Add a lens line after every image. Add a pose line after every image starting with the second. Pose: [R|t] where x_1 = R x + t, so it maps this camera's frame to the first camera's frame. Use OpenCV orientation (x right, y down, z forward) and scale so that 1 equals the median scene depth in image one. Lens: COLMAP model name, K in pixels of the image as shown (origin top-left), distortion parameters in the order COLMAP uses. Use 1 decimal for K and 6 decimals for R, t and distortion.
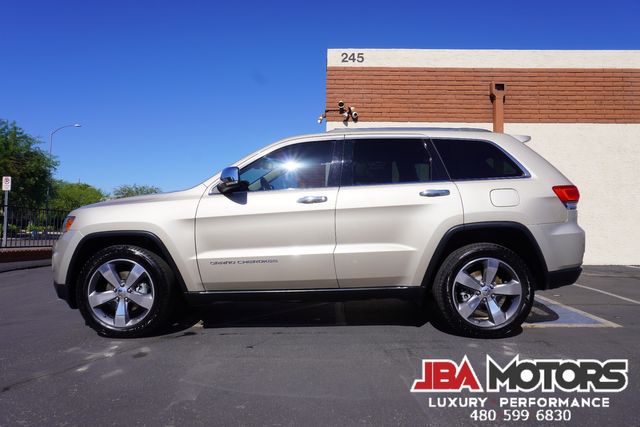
lens RADIAL K [[424.8, 0, 317.6], [0, 424.8, 204.8], [0, 0, 1]] dist [-0.045381, 0.028723]
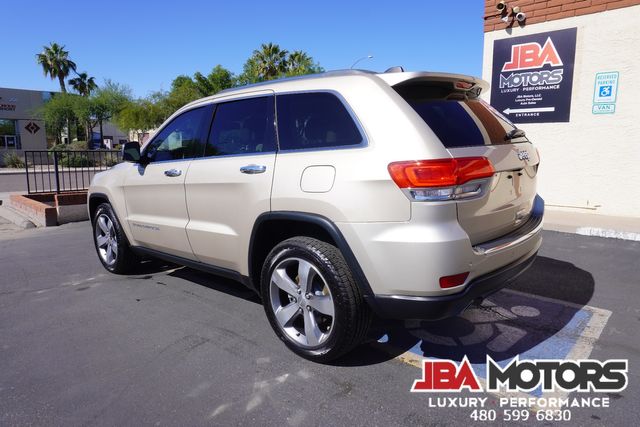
lens RADIAL K [[424.8, 0, 317.6], [0, 424.8, 204.8], [0, 0, 1]] dist [-0.045381, 0.028723]
pose [[0.753583, 0.075208, -0.653036, 0.326431], [0.051209, 0.983698, 0.172383, -0.033568], [0.655355, -0.163346, 0.737447, 0.175630]]
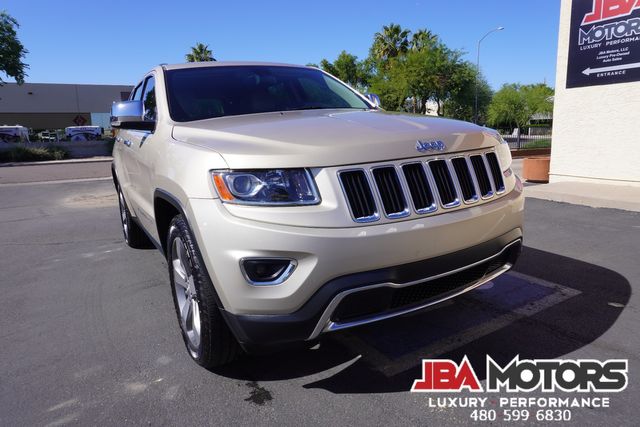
lens RADIAL K [[424.8, 0, 317.6], [0, 424.8, 204.8], [0, 0, 1]] dist [-0.045381, 0.028723]
pose [[0.518585, 0.111974, -0.847662, 0.432234], [0.089446, 0.978843, 0.184025, -0.005668], [0.850335, -0.171253, 0.497598, 0.280602]]
